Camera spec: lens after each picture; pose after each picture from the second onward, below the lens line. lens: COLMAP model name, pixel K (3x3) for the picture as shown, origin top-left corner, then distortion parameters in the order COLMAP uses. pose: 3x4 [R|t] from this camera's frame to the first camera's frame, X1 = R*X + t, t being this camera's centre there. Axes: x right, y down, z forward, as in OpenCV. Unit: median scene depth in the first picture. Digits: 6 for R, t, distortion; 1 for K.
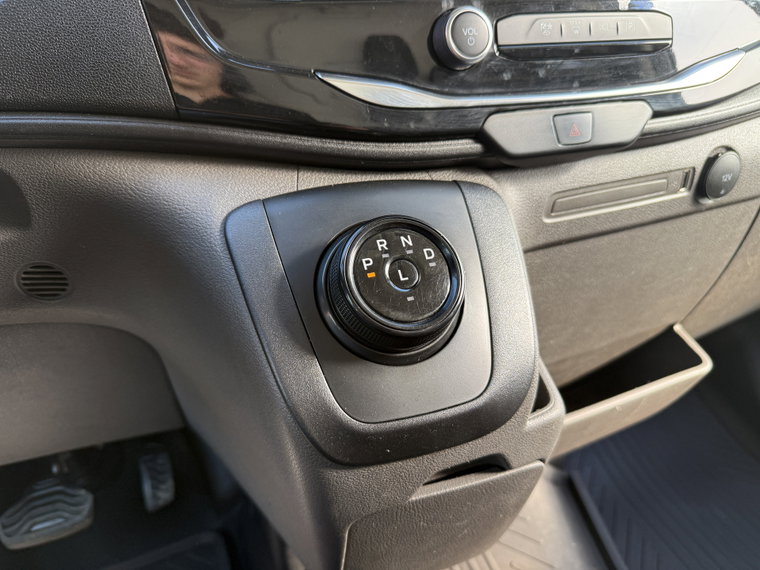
lens RADIAL K [[536.5, 0, 380.9], [0, 536.5, 280.3], [0, 0, 1]] dist [0.067605, -0.113206]
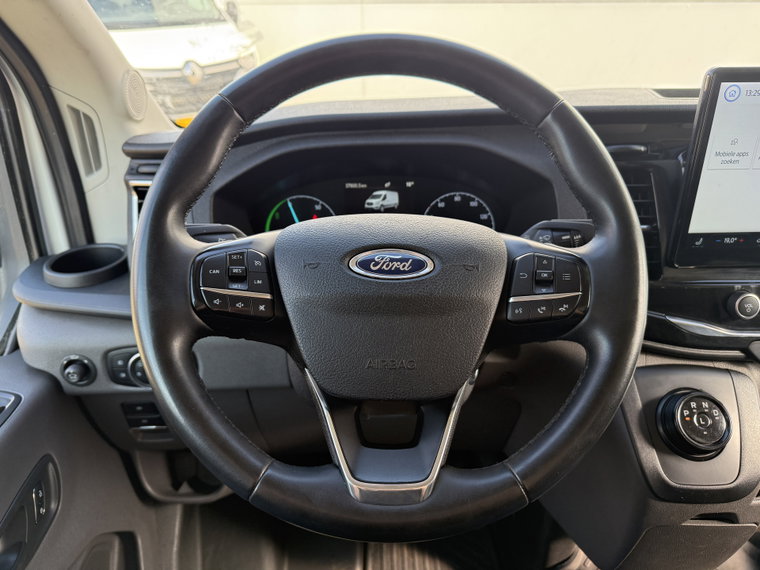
lens RADIAL K [[541.7, 0, 374.7], [0, 541.7, 276.8], [0, 0, 1]] dist [0.057395, -0.061386]
pose [[0.942898, 0.138244, -0.303039, -0.553570], [-0.151458, 0.988253, -0.020424, -0.304234], [0.296655, 0.065156, 0.952759, -1.405441]]
